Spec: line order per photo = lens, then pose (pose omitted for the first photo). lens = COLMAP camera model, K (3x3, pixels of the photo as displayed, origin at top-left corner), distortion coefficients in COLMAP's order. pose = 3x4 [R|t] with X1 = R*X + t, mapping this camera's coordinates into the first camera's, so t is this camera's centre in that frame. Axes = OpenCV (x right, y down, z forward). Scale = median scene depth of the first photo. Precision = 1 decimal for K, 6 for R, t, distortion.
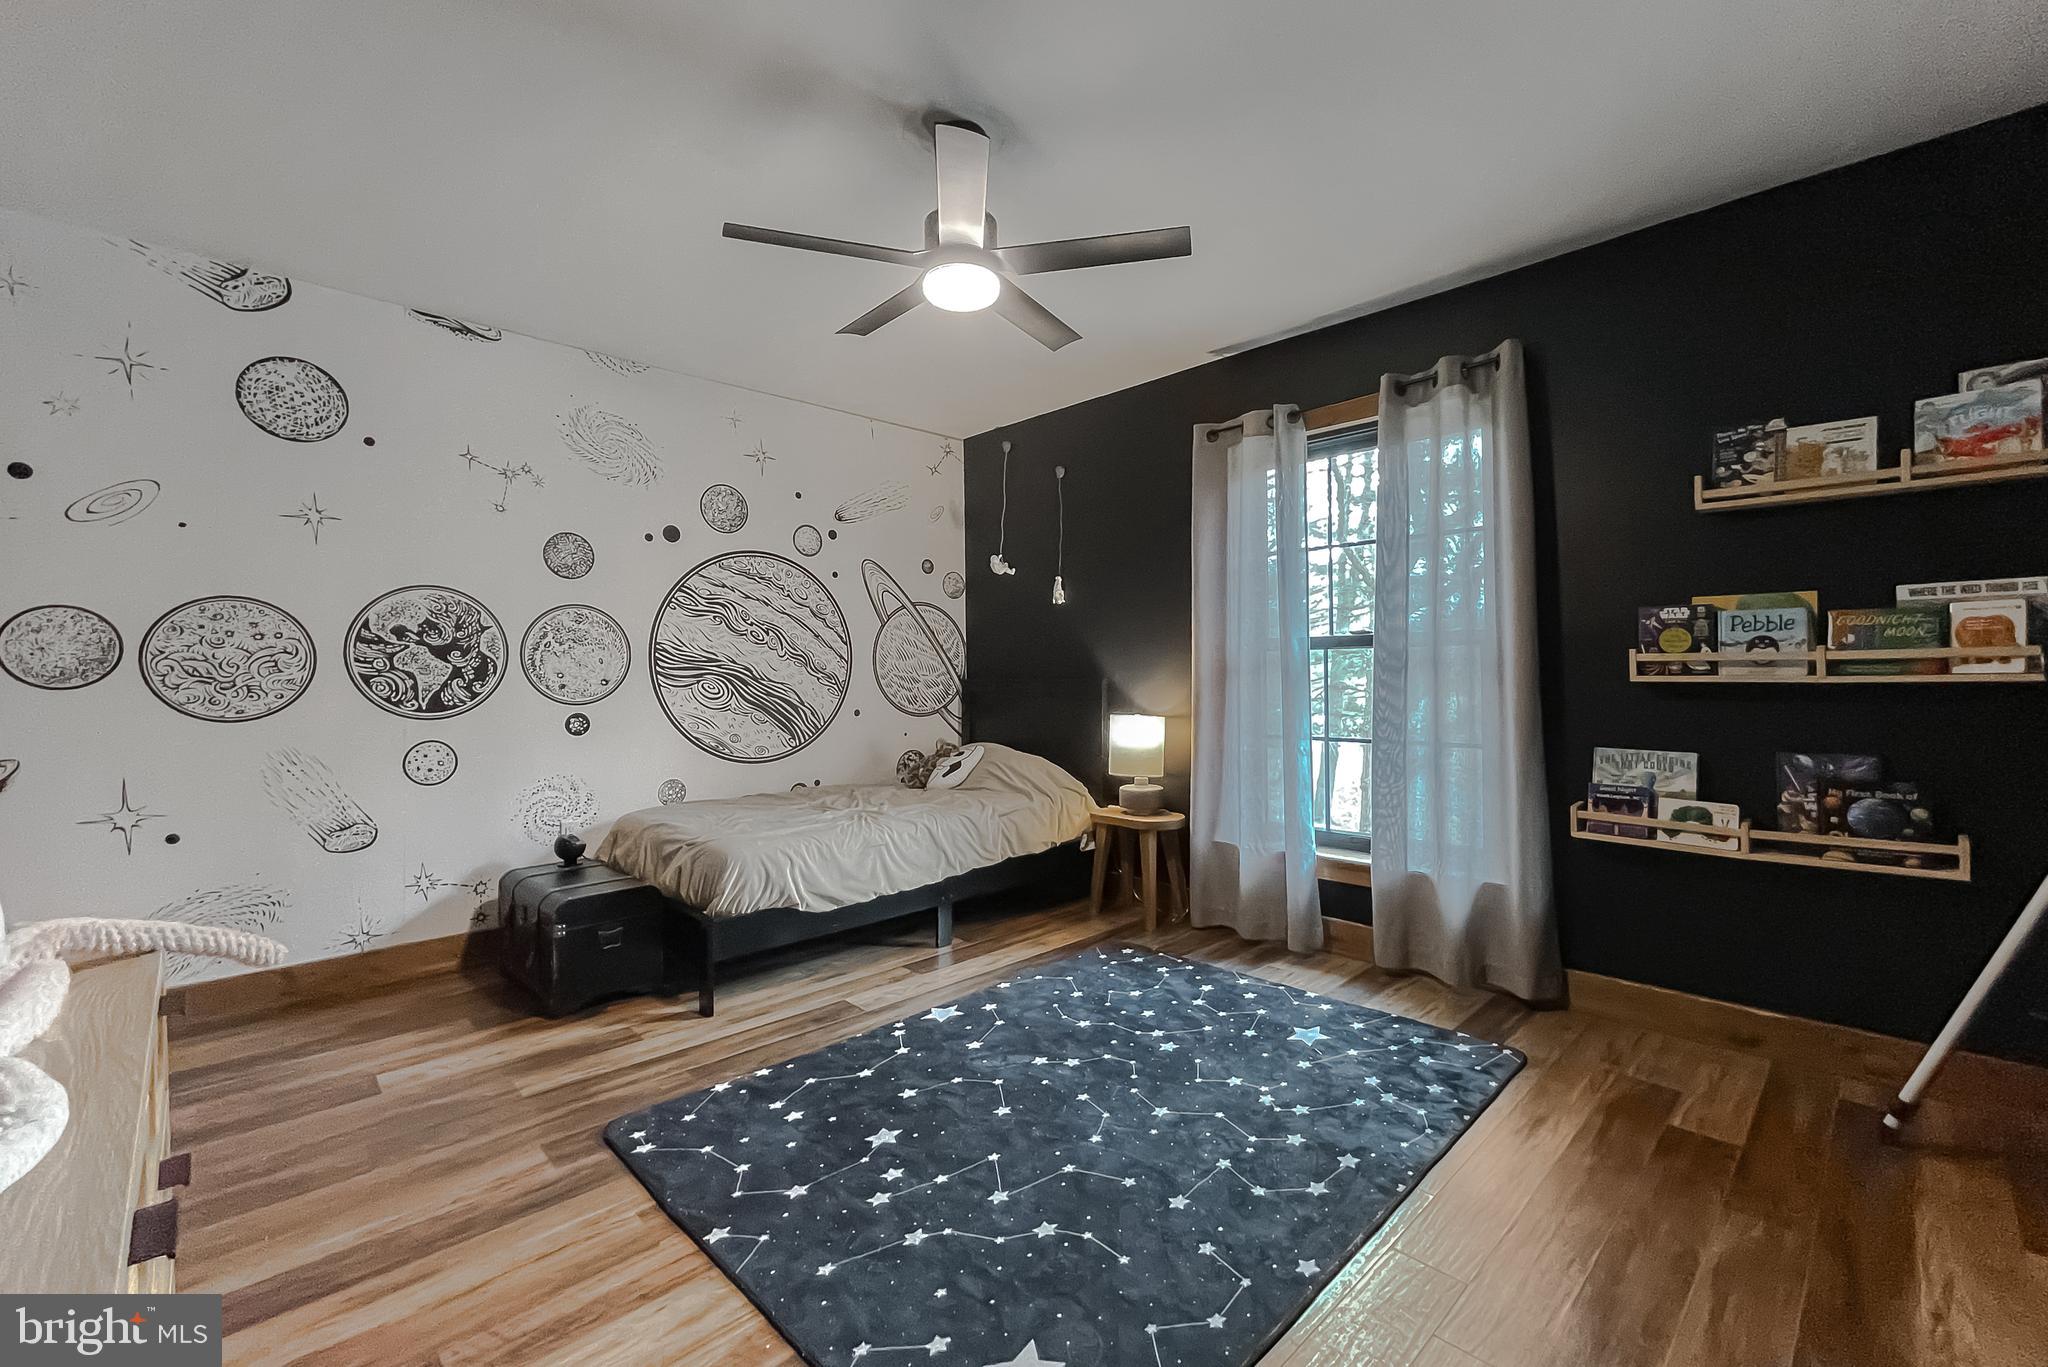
lens RADIAL K [[839.8, 0, 1029.2], [0, 839.8, 668.4], [0, 0, 1]] dist [0.003019, 0.001092]
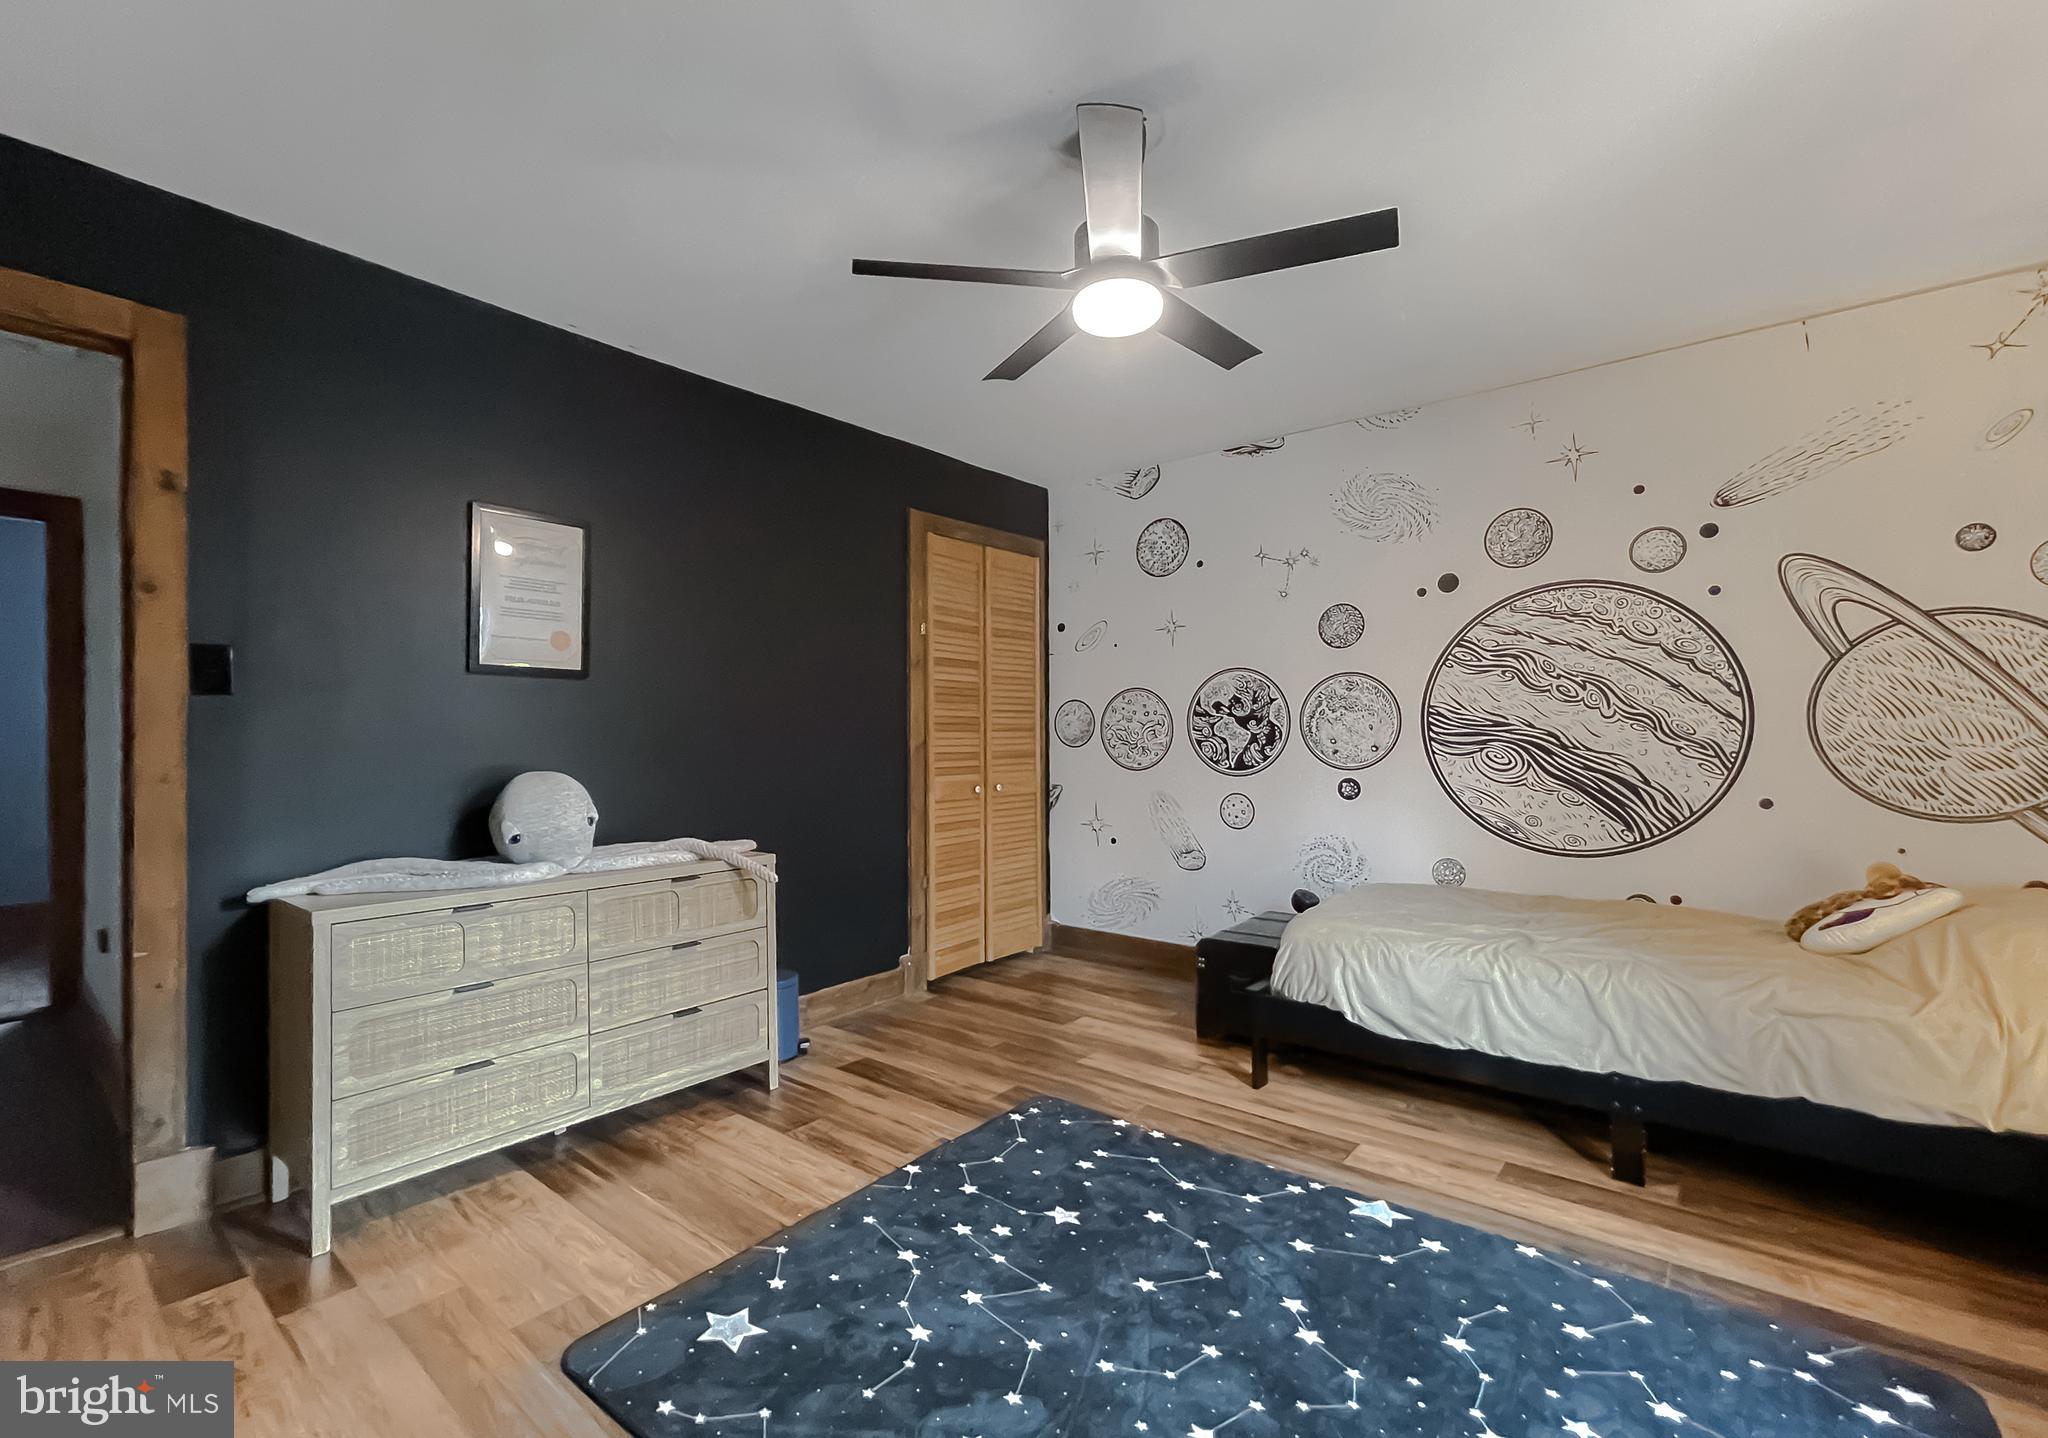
lens RADIAL K [[897.6, 0, 1031.6], [0, 897.6, 733.7], [0, 0, 1]] dist [0.003695, 0.001626]
pose [[0.126588, 0.006811, -0.991932, 0.551875], [0.011788, 0.999895, 0.008370, -0.016101], [0.991885, -0.012752, 0.126494, 0.523000]]
